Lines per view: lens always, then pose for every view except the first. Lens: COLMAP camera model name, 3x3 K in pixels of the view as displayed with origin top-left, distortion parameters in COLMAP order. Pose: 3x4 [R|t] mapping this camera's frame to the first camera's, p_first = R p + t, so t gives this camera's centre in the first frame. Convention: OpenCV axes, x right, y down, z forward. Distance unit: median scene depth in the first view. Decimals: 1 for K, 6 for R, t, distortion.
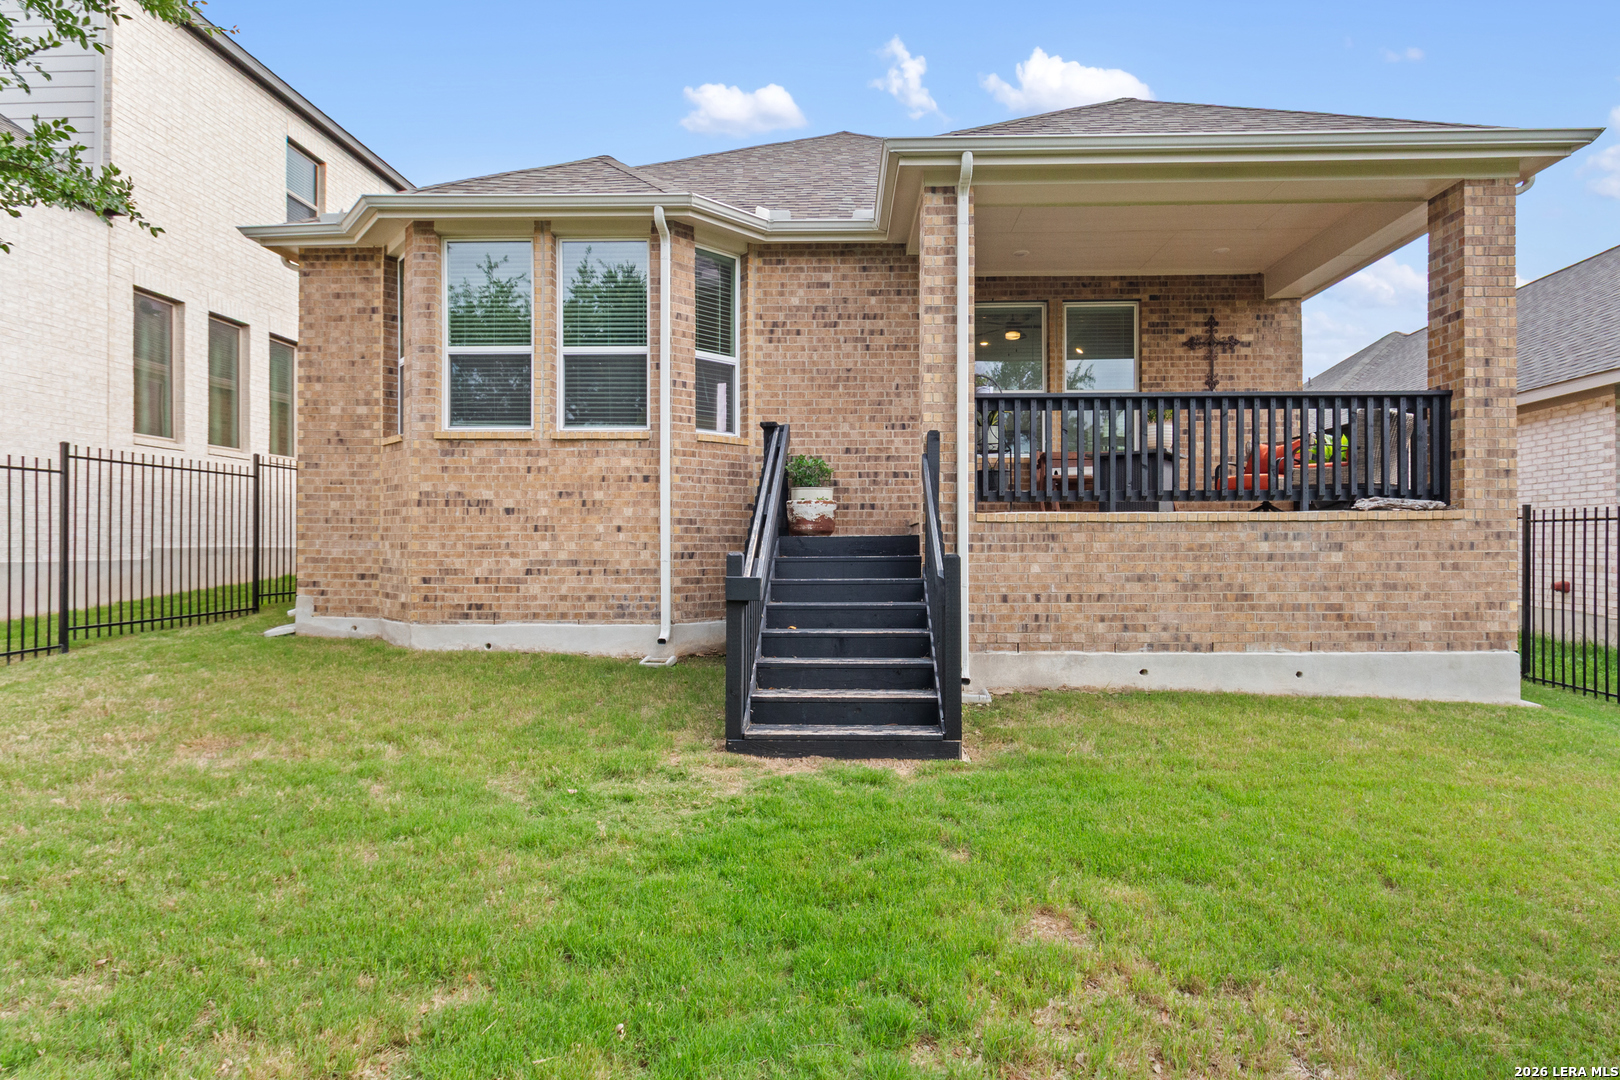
lens RADIAL K [[801.2, 0, 813.4], [0, 801.2, 541.0], [0, 0, 1]] dist [0.003237, -0.000527]
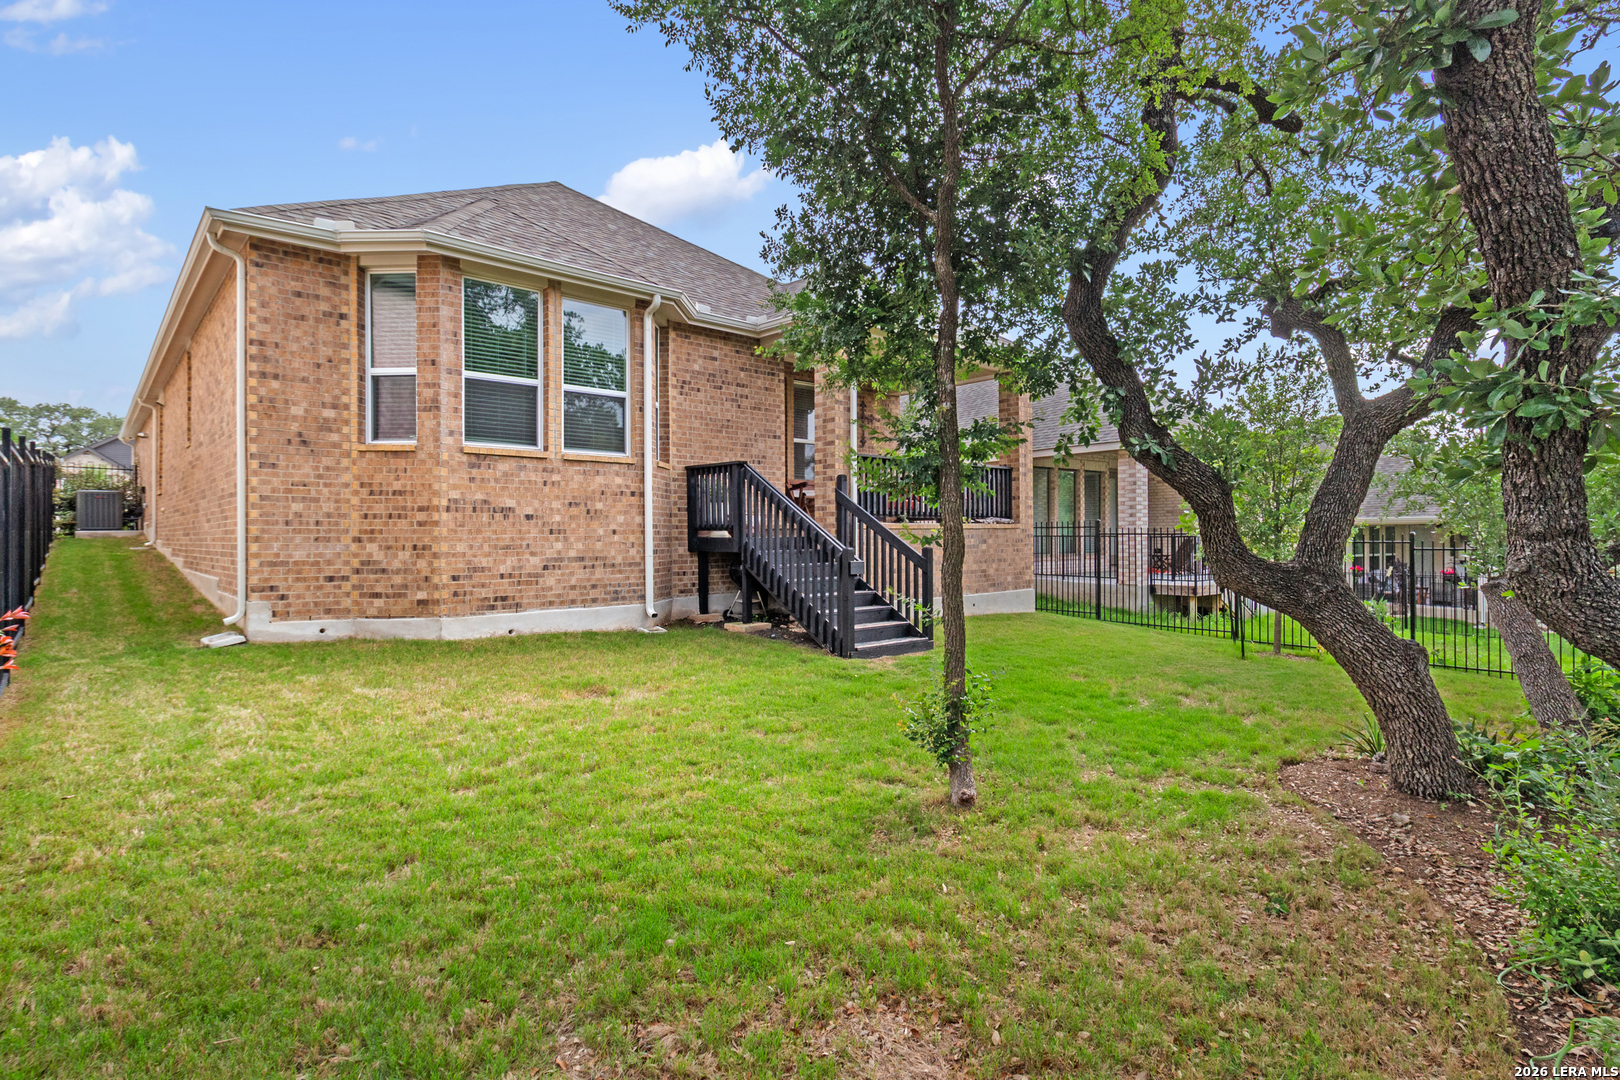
lens RADIAL K [[801.2, 0, 816.2], [0, 801.2, 532.5], [0, 0, 1]] dist [0.003237, -0.000527]
pose [[0.731404, -0.001397, 0.681943, -0.882340], [0.002489, 0.999997, -0.000621, -0.012699], [-0.681940, 0.002151, 0.731405, -0.167202]]
